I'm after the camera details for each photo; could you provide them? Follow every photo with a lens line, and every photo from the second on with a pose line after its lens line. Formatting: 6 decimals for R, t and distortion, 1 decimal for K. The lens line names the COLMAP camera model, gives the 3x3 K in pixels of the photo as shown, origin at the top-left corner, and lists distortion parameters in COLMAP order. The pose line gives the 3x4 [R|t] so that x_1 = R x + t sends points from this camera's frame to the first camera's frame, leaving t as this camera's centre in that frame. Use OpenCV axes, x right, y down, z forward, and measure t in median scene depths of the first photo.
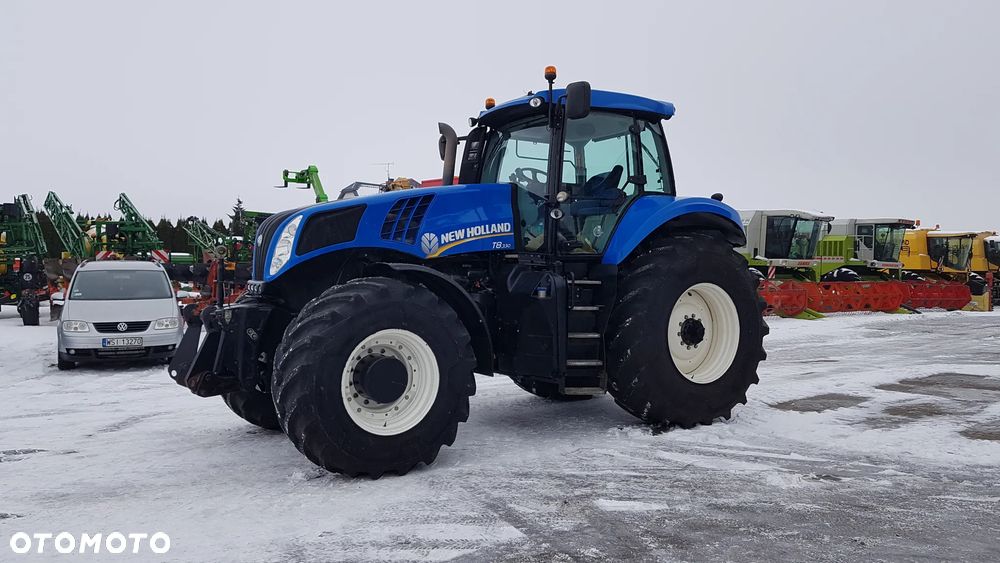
lens RADIAL K [[775.9, 0, 503.1], [0, 775.9, 276.5], [0, 0, 1]] dist [0.068424, -0.112714]
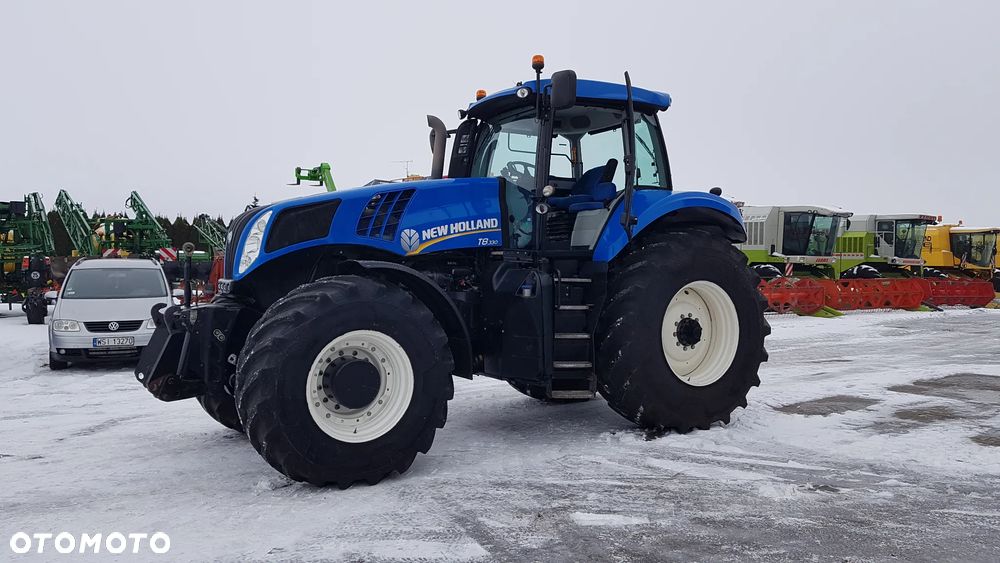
lens RADIAL K [[775.9, 0, 512.1], [0, 775.9, 266.4], [0, 0, 1]] dist [0.068424, -0.112714]
pose [[0.999847, -0.001717, -0.017388, 0.045149], [0.001553, 0.999954, -0.009477, -0.000565], [0.017404, 0.009448, 0.999804, 0.042283]]
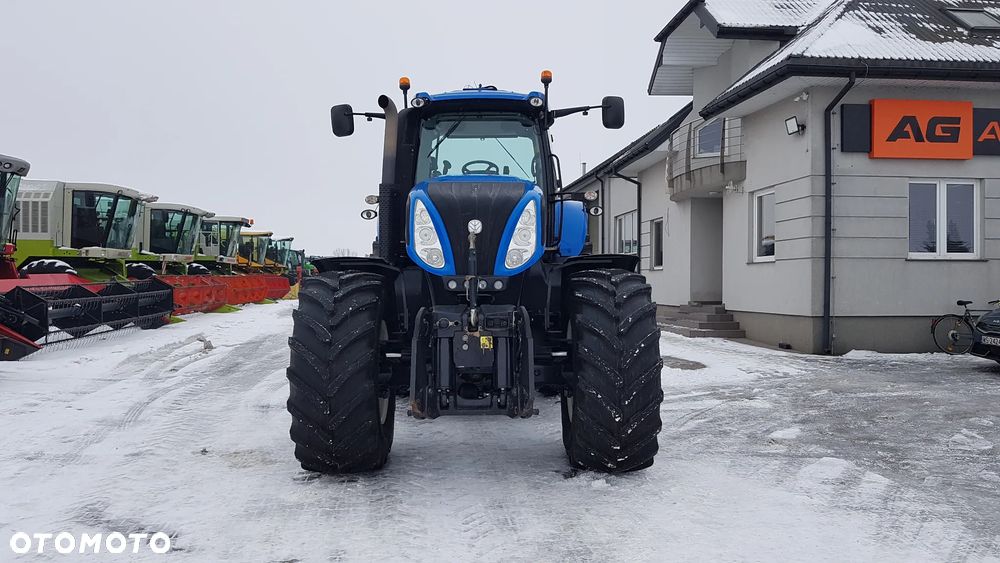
lens RADIAL K [[775.9, 0, 497.1], [0, 775.9, 282.0], [0, 0, 1]] dist [0.068424, -0.112714]
pose [[0.539835, -0.025259, 0.841392, -0.877350], [0.015184, 0.999679, 0.020268, -0.003580], [-0.841634, 0.001834, 0.540046, 0.482423]]
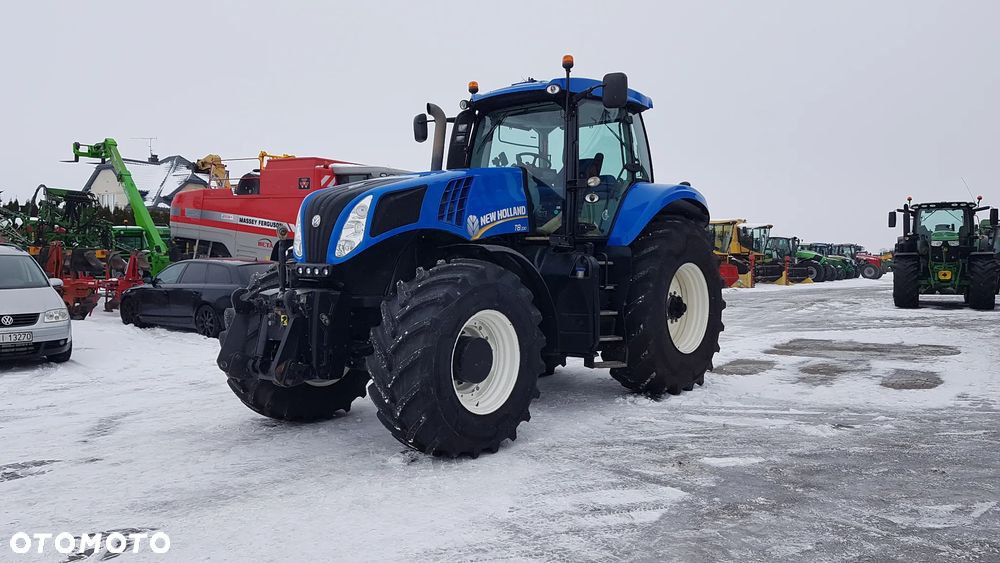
lens RADIAL K [[775.9, 0, 497.2], [0, 775.9, 283.0], [0, 0, 1]] dist [0.068424, -0.112714]
pose [[0.955588, -0.015500, 0.294298, -0.339566], [0.007309, 0.999555, 0.028913, 0.003007], [-0.294615, -0.025478, 0.955276, 0.026687]]
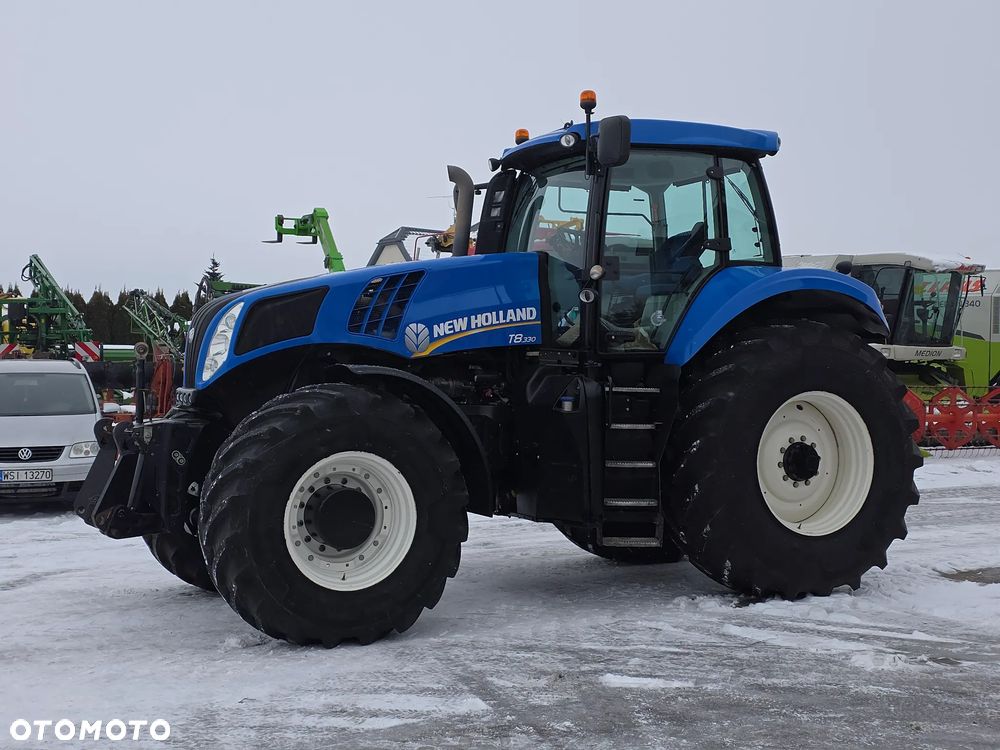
lens RADIAL K [[1320.6, 0, 510.6], [0, 1320.6, 350.1], [0, 0, 1]] dist [0.072483, 0.000000]
pose [[0.993630, -0.003738, -0.112631, 0.126602], [0.001125, 0.999729, -0.023256, -0.001108], [0.112688, 0.022981, 0.993365, -0.219678]]
